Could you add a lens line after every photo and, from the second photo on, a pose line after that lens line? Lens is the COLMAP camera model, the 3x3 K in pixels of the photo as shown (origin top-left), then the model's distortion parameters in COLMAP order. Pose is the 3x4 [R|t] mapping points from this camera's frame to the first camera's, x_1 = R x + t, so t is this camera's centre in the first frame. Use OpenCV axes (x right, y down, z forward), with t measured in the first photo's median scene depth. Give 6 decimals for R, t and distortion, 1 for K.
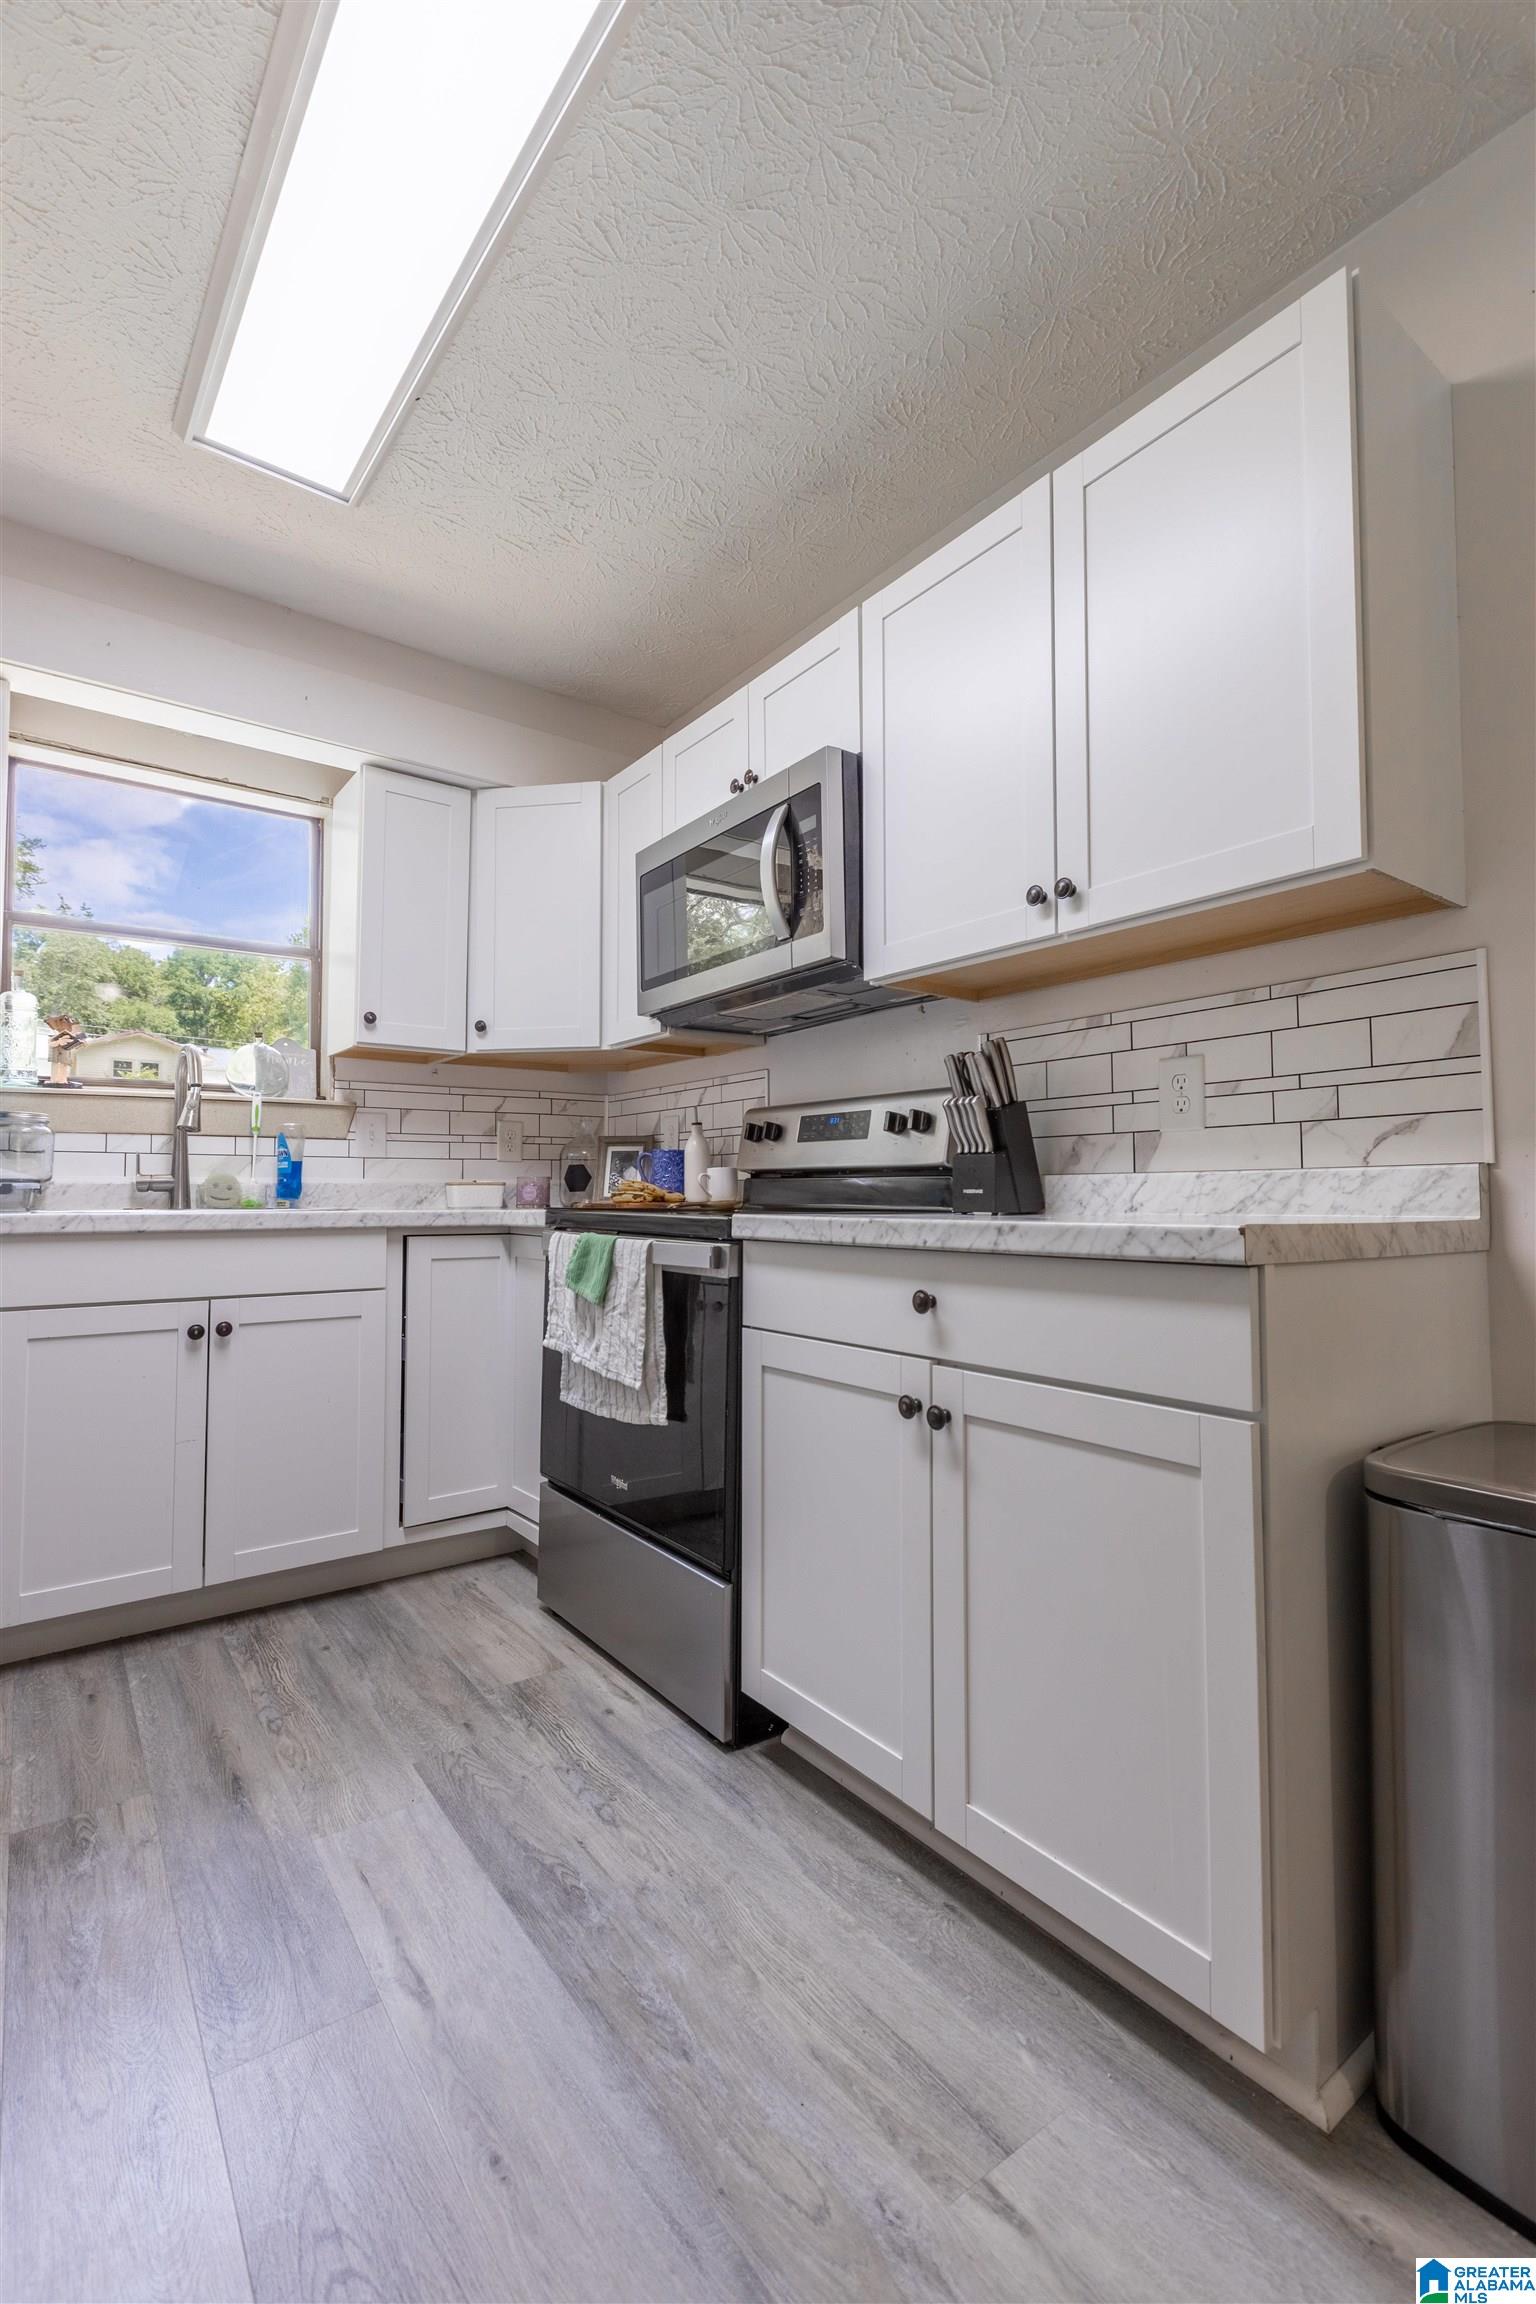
lens RADIAL K [[1035.4, 0, 768.0], [0, 1035.4, 1152.0], [0, 0, 1]] dist [0.000430, -0.000243]
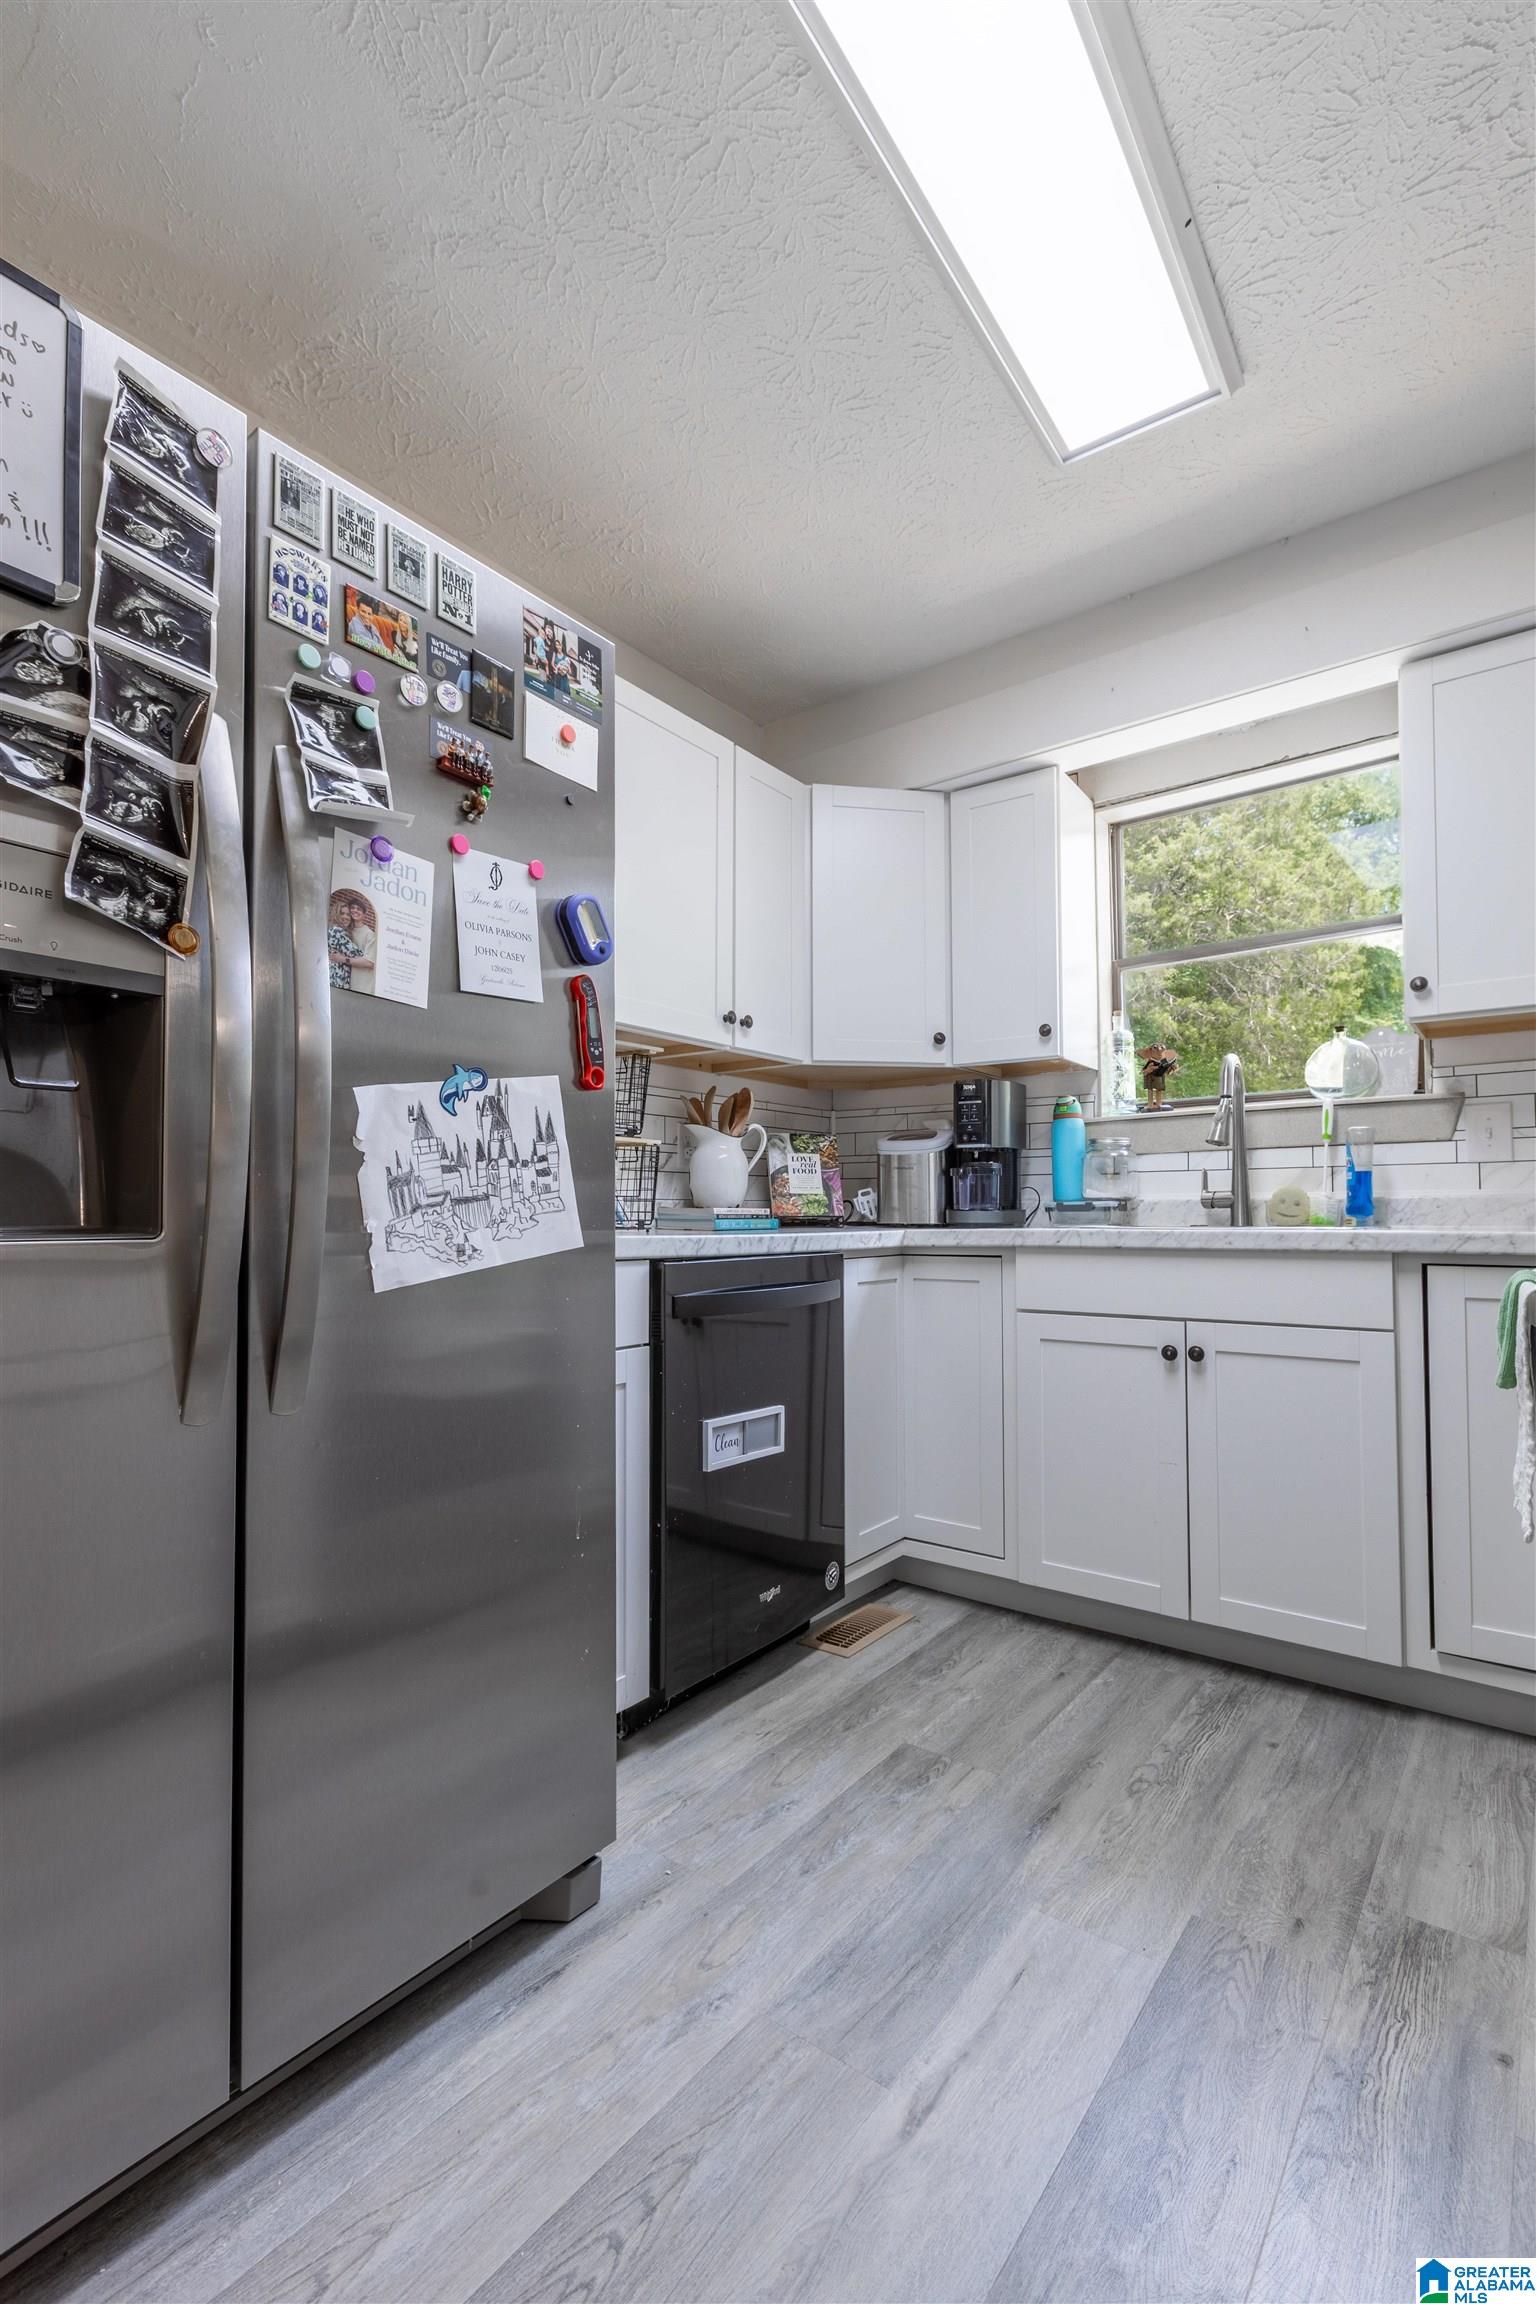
lens RADIAL K [[1036.4, 0, 778.3], [0, 1036.4, 1185.5], [0, 0, 1]] dist [-0.000772, -0.000770]
pose [[0.272342, -0.028781, -0.961770, 0.288891], [0.043280, 0.998907, -0.017637, 0.018842], [0.961227, -0.036822, 0.273290, 0.392161]]
